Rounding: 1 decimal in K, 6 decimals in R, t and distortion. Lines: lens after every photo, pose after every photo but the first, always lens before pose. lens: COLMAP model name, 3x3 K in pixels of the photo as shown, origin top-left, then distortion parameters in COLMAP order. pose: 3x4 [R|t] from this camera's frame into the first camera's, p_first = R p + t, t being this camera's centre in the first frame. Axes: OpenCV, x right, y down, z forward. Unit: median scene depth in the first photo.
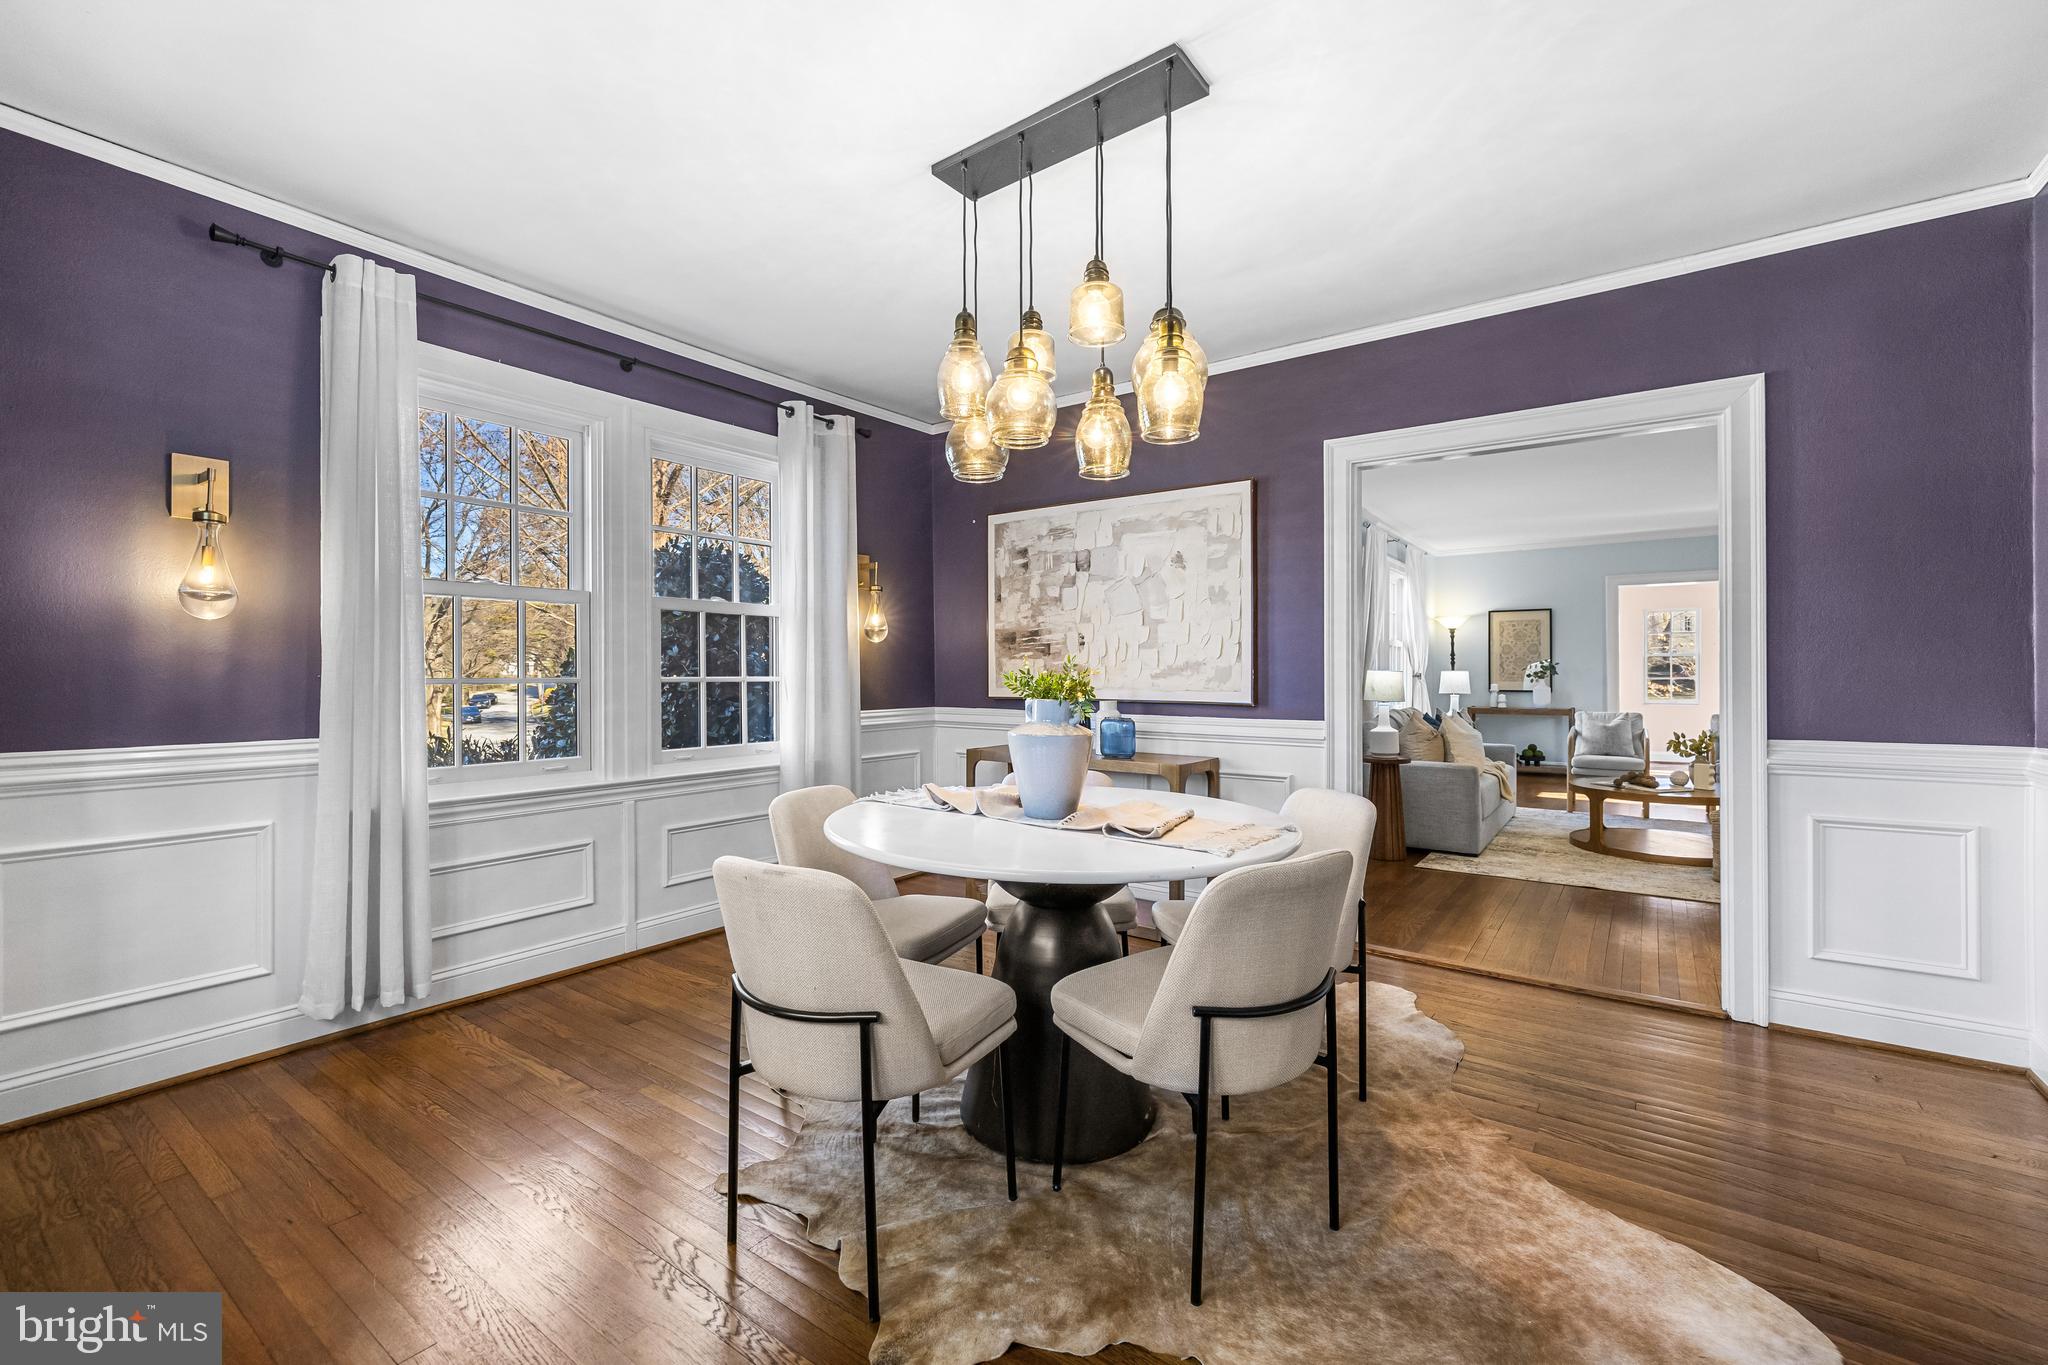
lens RADIAL K [[866.4, 0, 1031.3], [0, 866.4, 644.0], [0, 0, 1]] dist [0.003949, 0.000268]
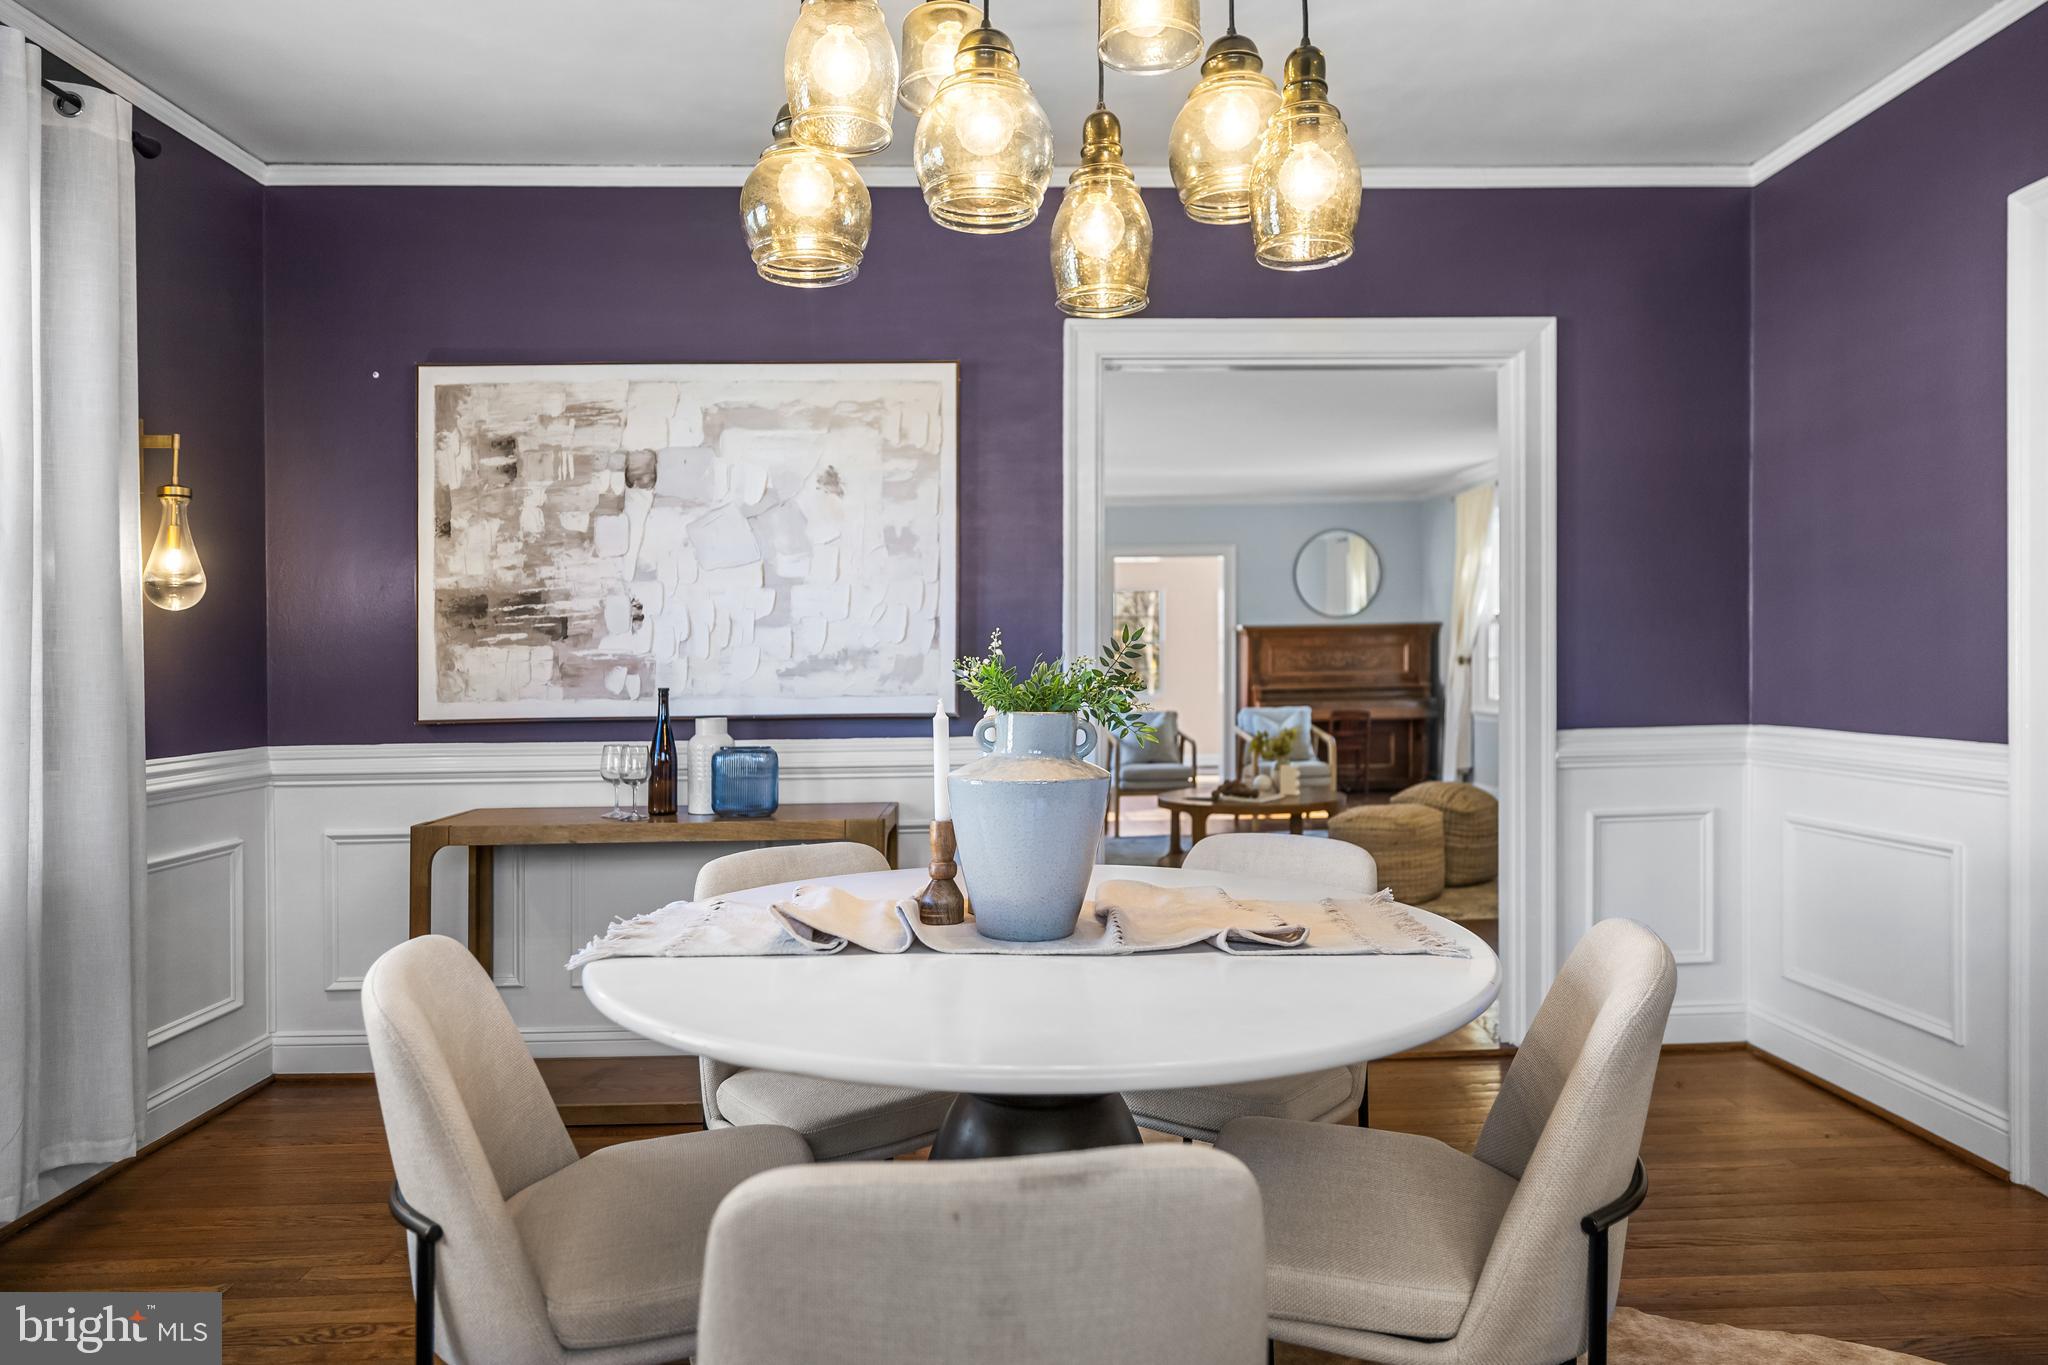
lens RADIAL K [[1251.2, 0, 1058.8], [0, 1251.2, 631.4], [0, 0, 1]] dist [-0.001777, 0.000371]
pose [[0.787218, 0.004765, 0.616656, -0.241514], [-0.004686, 0.999987, -0.001746, 0.009082], [-0.616656, -0.001515, 0.787231, 0.215203]]
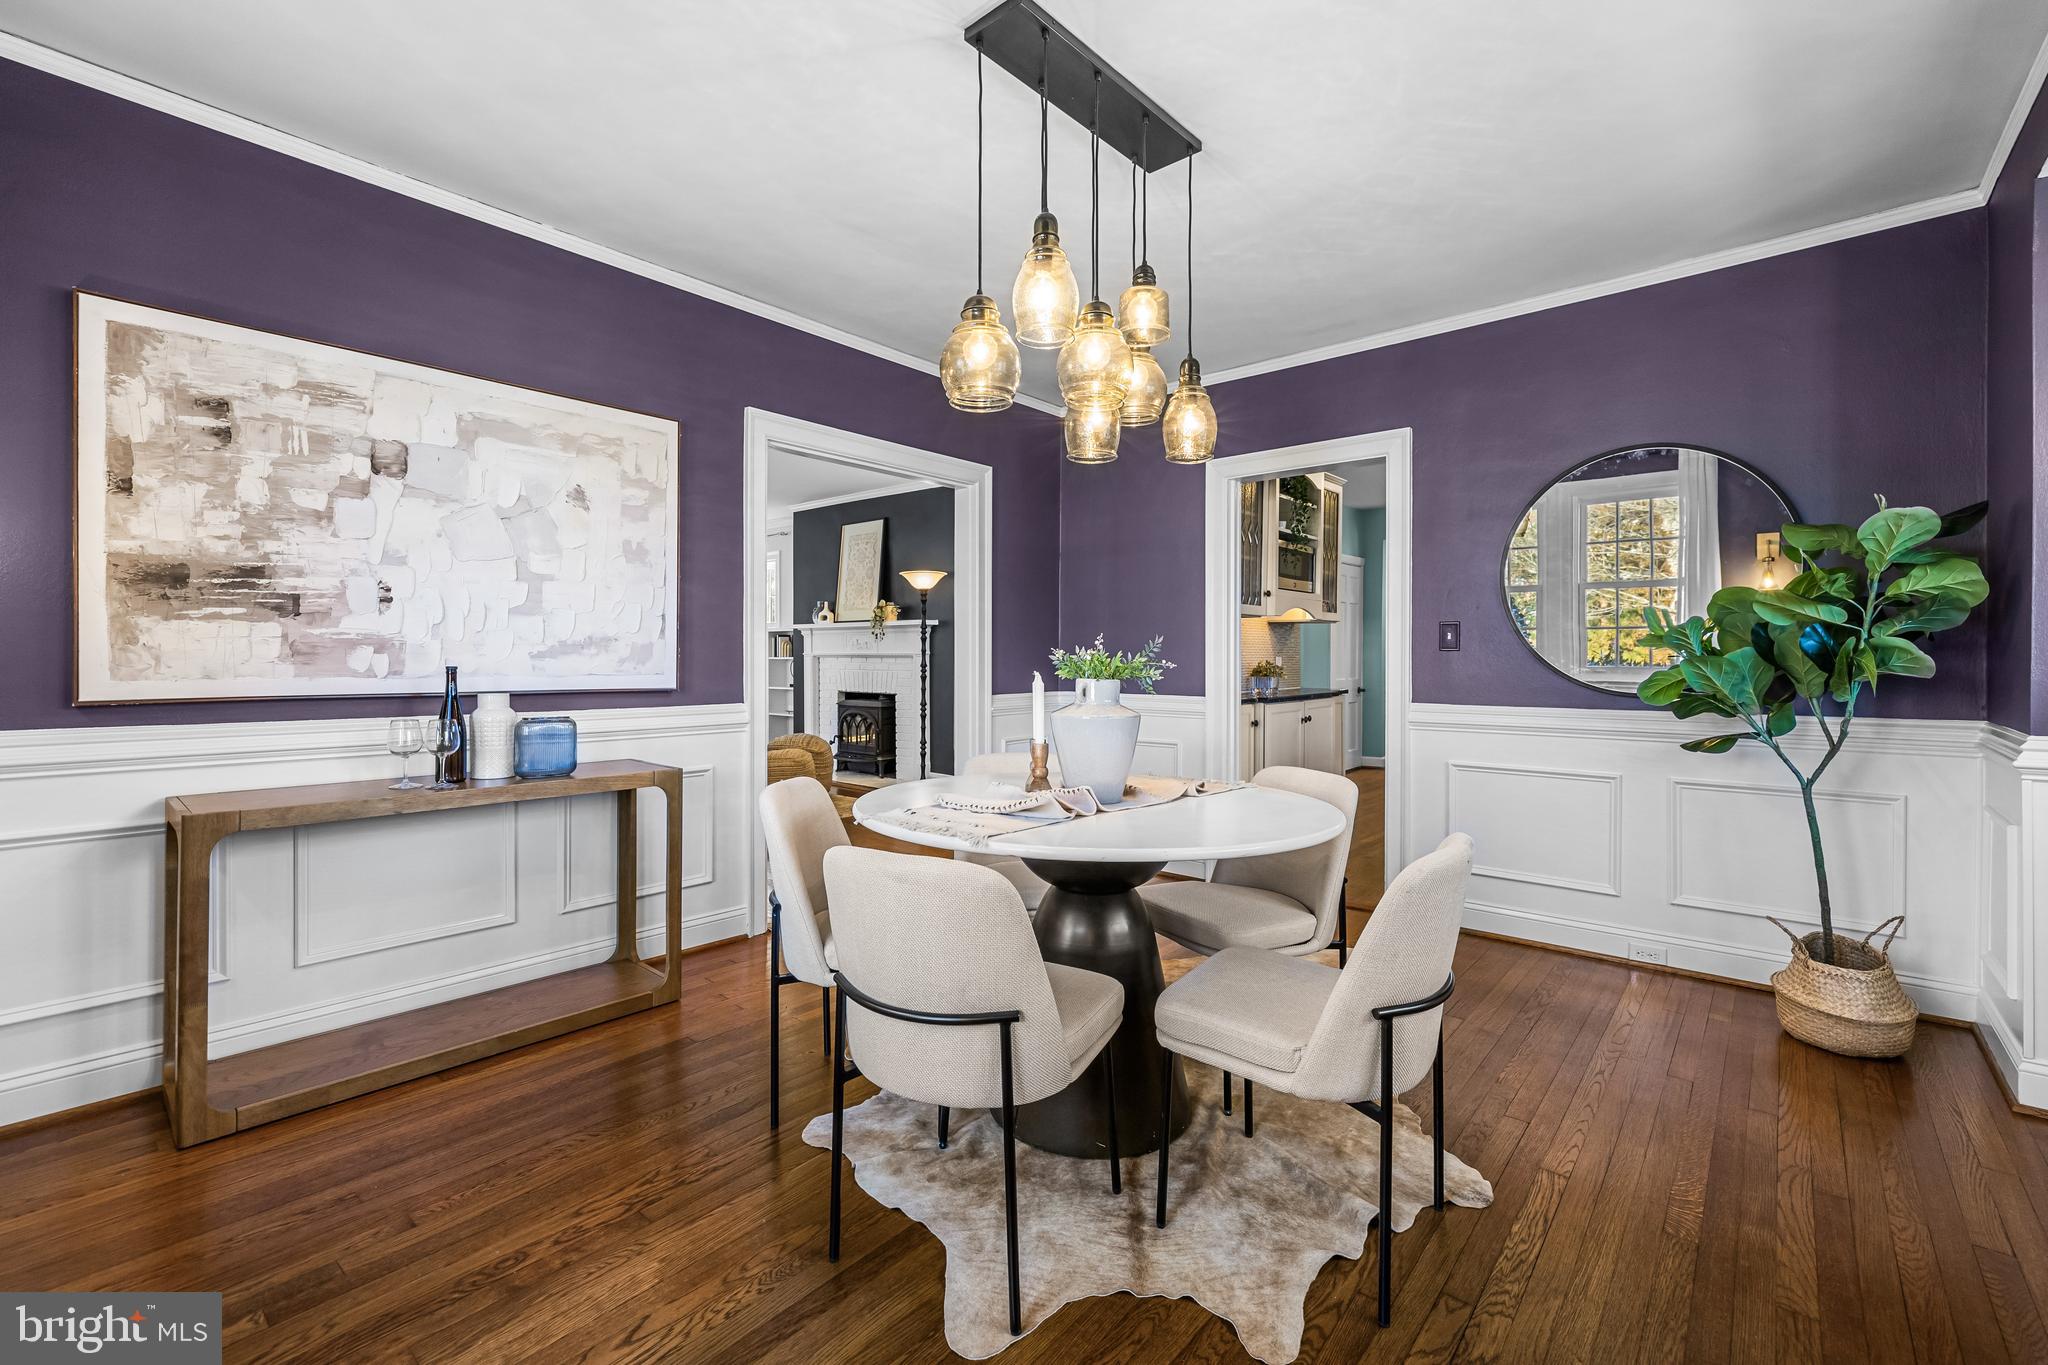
lens RADIAL K [[866.4, 0, 1025.6], [0, 866.4, 668.0], [0, 0, 1]] dist [0.003949, 0.000268]
pose [[0.091440, -0.012578, 0.995731, -0.525825], [-0.037673, 0.999161, 0.016081, 0.021430], [-0.995098, -0.038983, 0.090889, 0.550802]]
